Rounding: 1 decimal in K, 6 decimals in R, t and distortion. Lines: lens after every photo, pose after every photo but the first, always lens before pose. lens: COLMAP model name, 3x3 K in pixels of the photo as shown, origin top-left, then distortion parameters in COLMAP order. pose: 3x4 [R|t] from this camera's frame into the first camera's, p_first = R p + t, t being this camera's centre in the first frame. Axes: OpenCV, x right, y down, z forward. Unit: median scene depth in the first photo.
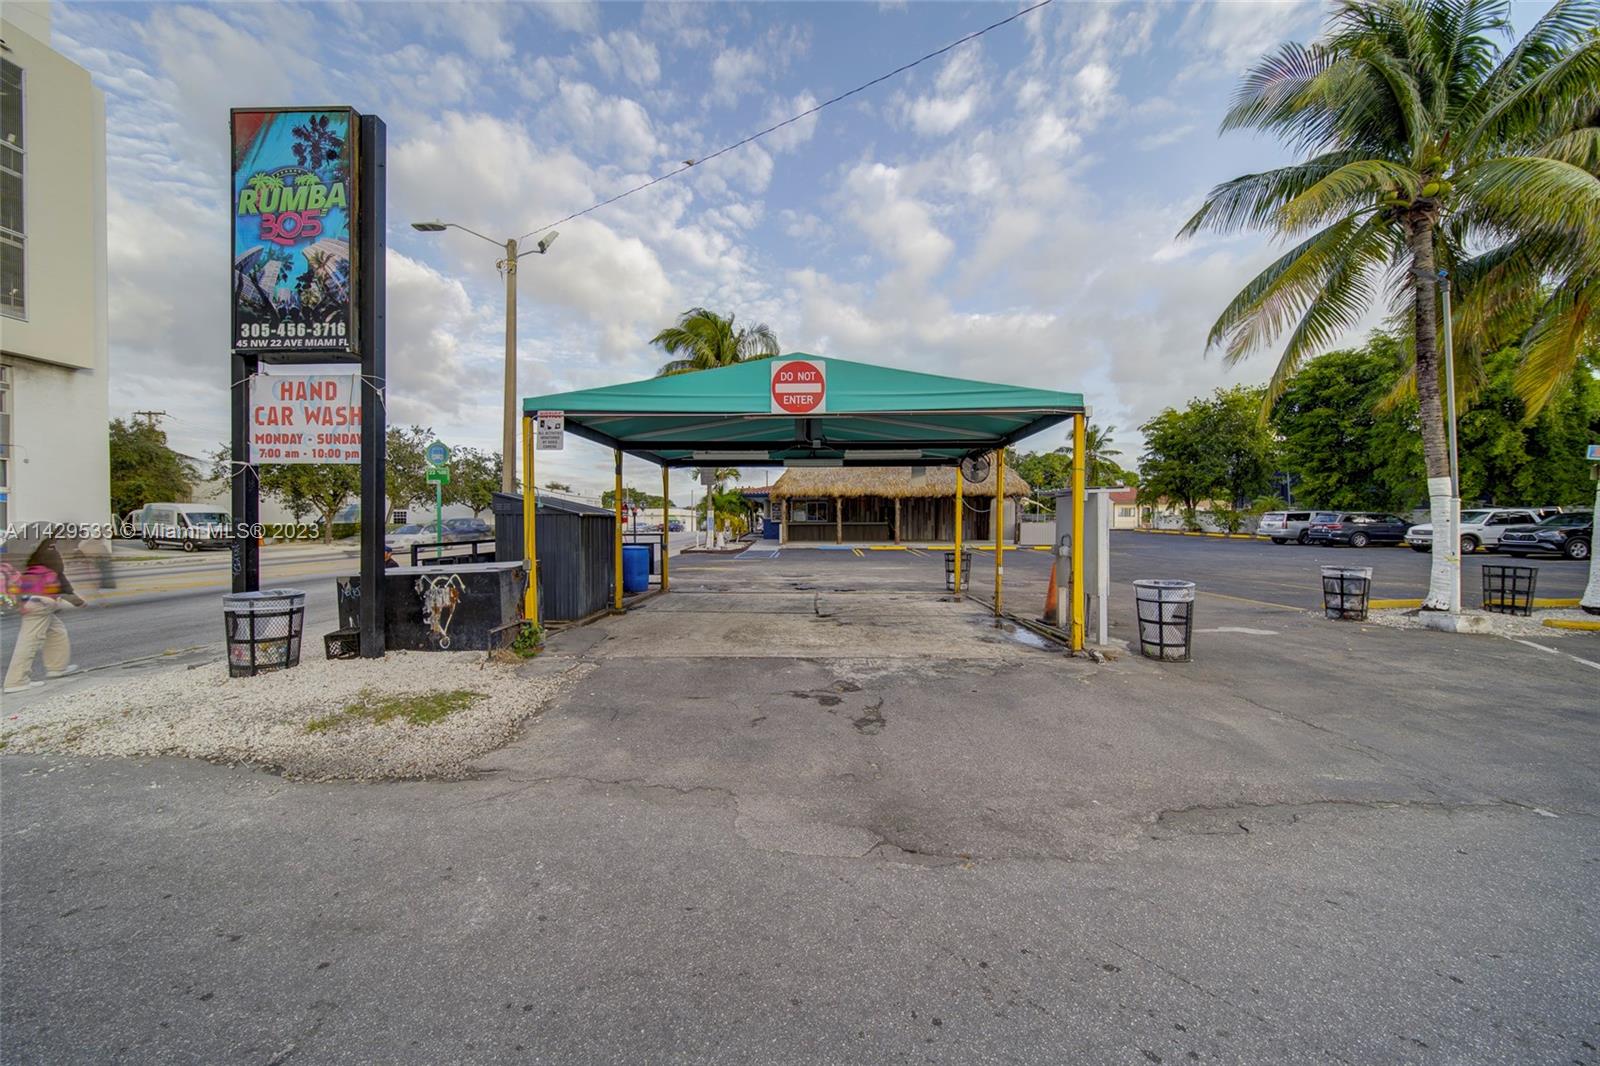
lens RADIAL K [[564.6, 0, 800.5], [0, 564.6, 520.2], [0, 0, 1]] dist [0.001703, -0.001551]
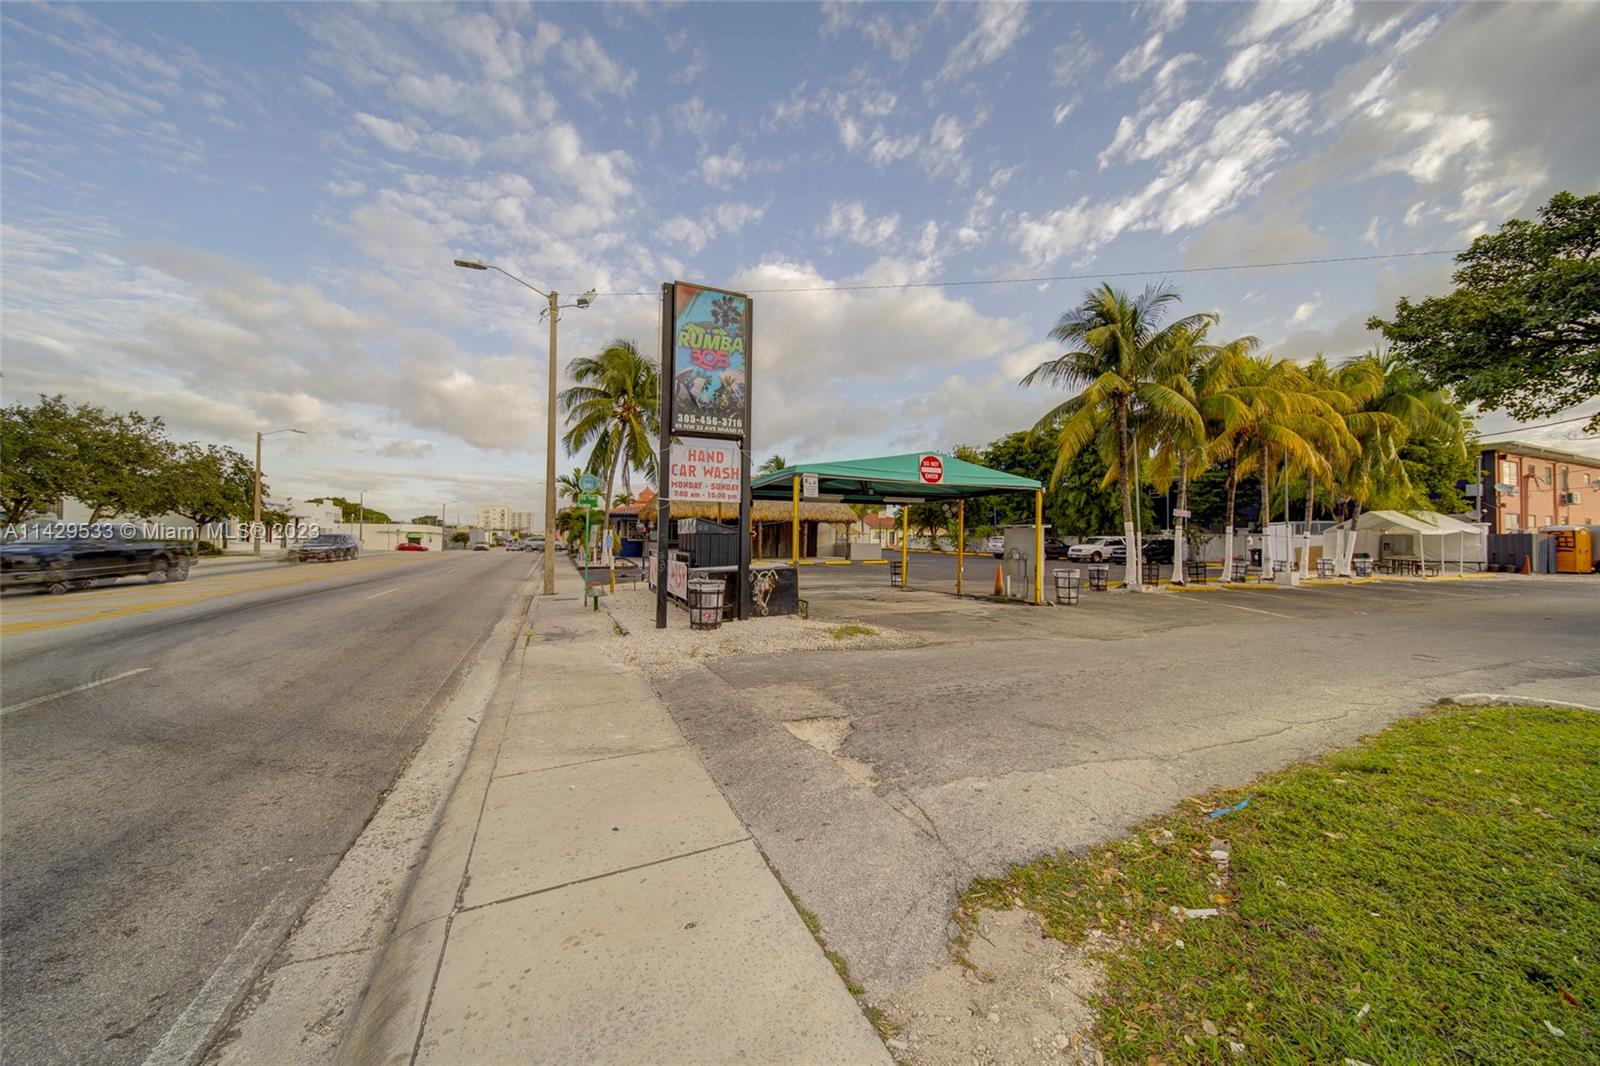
lens RADIAL K [[564.6, 0, 799.3], [0, 564.6, 519.8], [0, 0, 1]] dist [0.001703, -0.001551]
pose [[0.904696, 0.024697, 0.425341, -1.313281], [-0.009298, 0.999225, -0.038241, 0.011747], [-0.425956, 0.030642, 0.904225, -0.571703]]
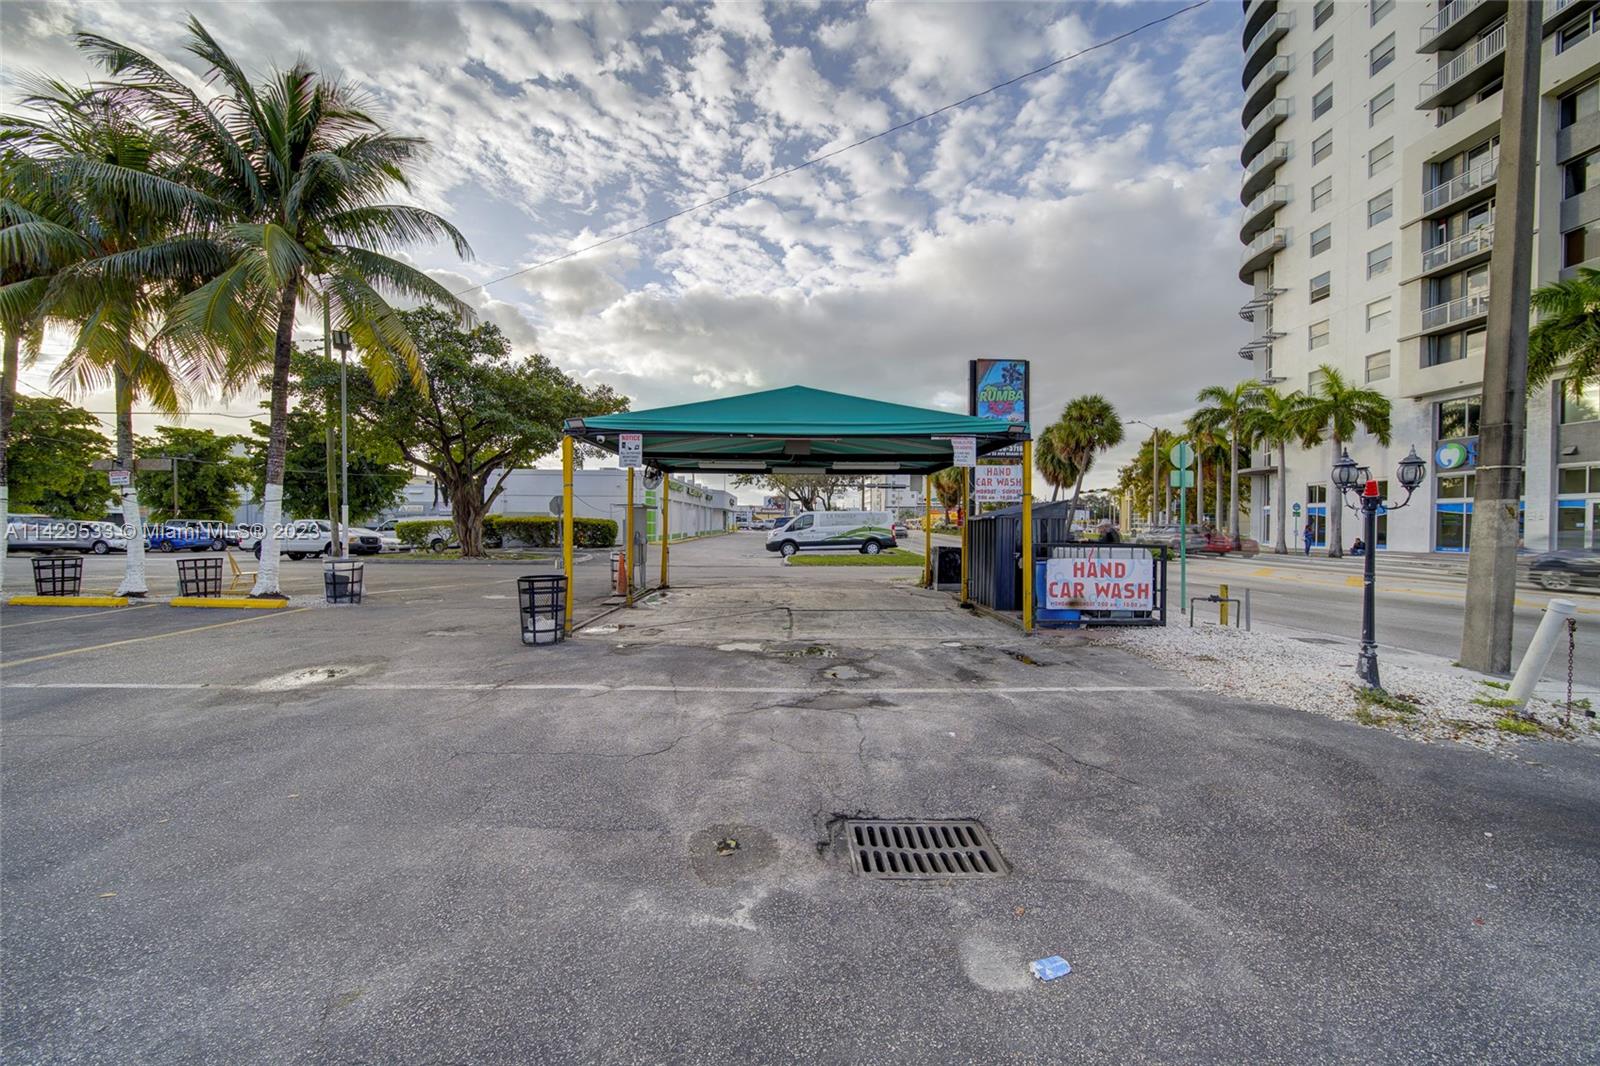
lens RADIAL K [[564.6, 0, 799.0], [0, 564.6, 526.2], [0, 0, 1]] dist [0.001703, -0.001551]
pose [[0.999334, 0.004196, 0.036251, -1.820791], [-0.004067, 0.999985, -0.003640, 0.018644], [-0.036266, 0.003490, 0.999336, -1.411283]]
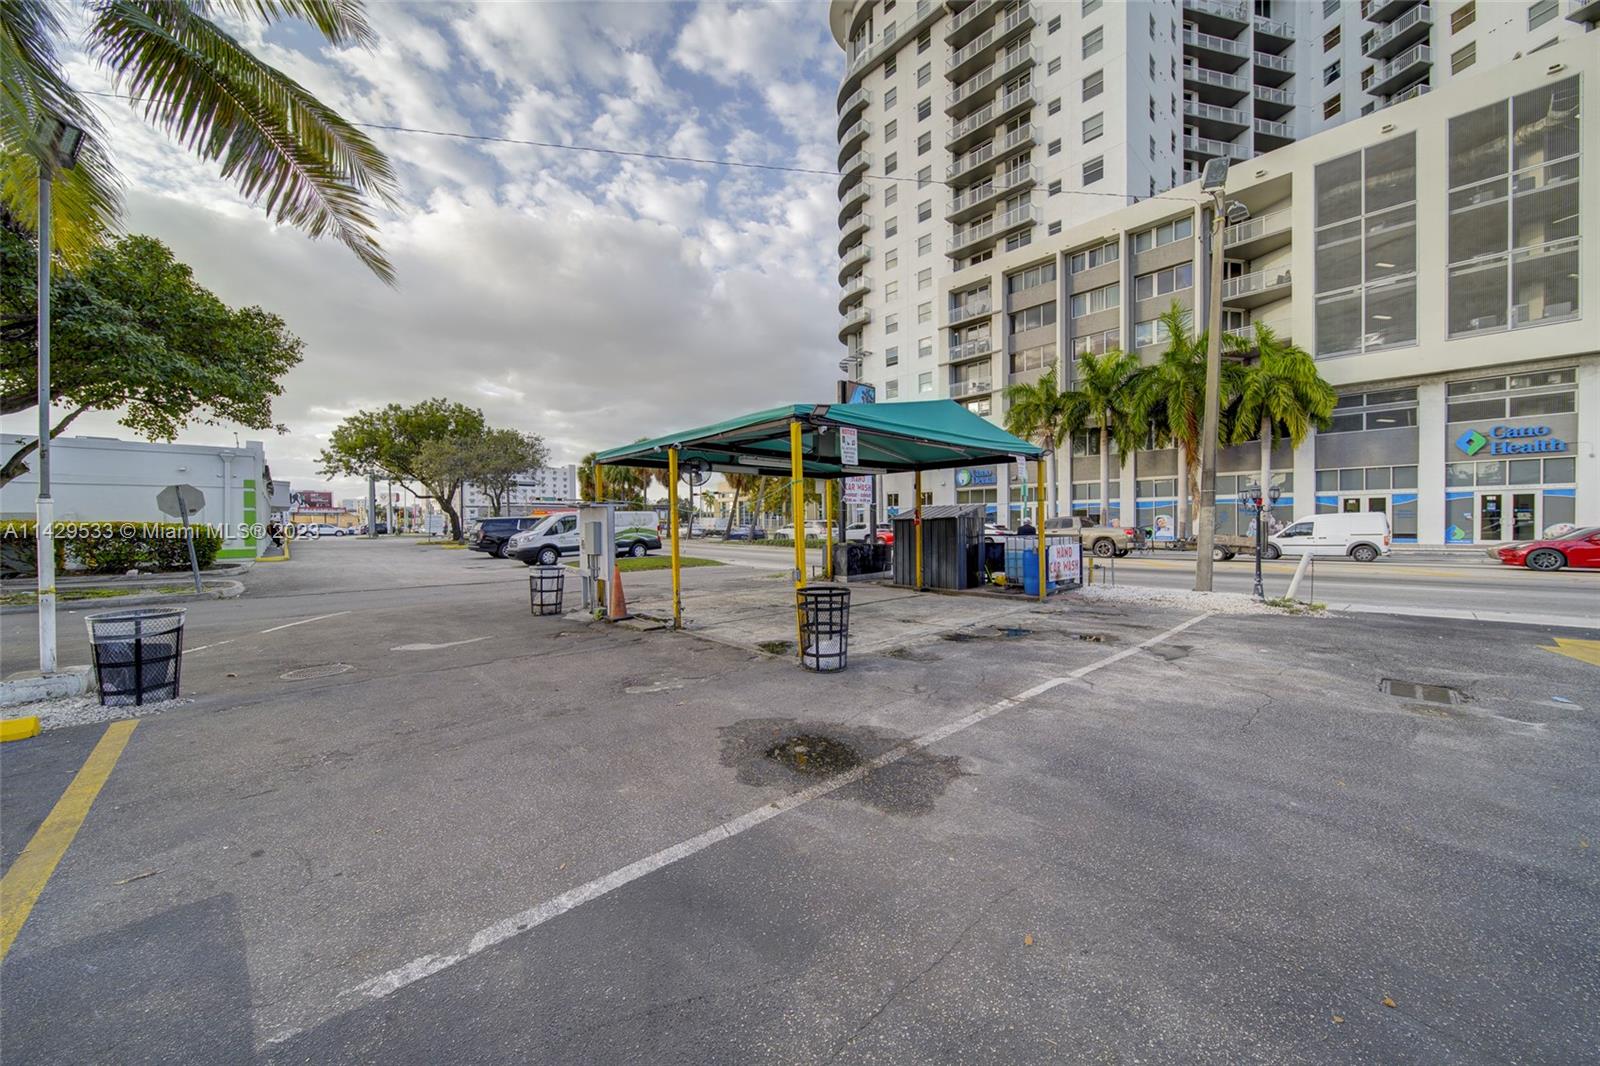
lens RADIAL K [[564.6, 0, 795.4], [0, 564.6, 521.6], [0, 0, 1]] dist [0.001703, -0.001551]
pose [[0.722130, -0.008530, 0.691704, -3.097634], [0.018542, 0.999803, -0.007028, 0.009037], [-0.691509, 0.017901, 0.722146, -0.871901]]
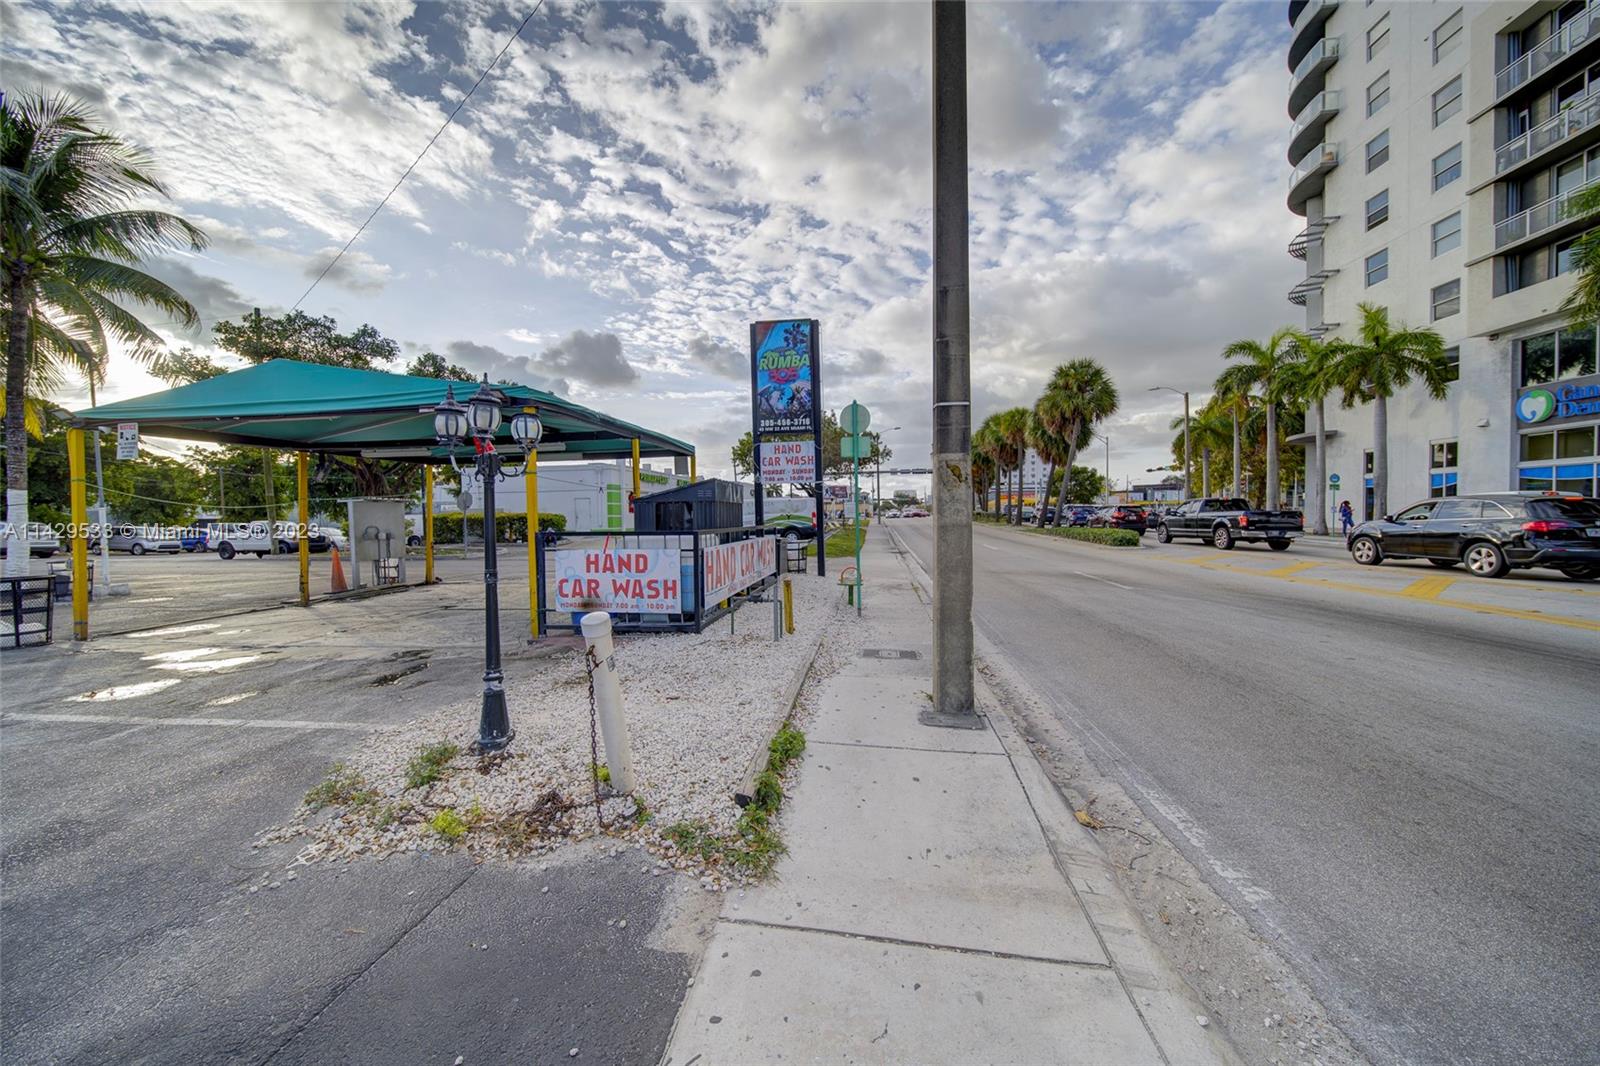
lens RADIAL K [[564.6, 0, 801.7], [0, 564.6, 527.2], [0, 0, 1]] dist [0.001703, -0.001551]
pose [[0.993305, -0.017246, -0.114227, -0.575774], [0.018971, 0.999722, 0.014026, 0.036897], [0.113954, -0.016099, 0.993356, -1.129551]]
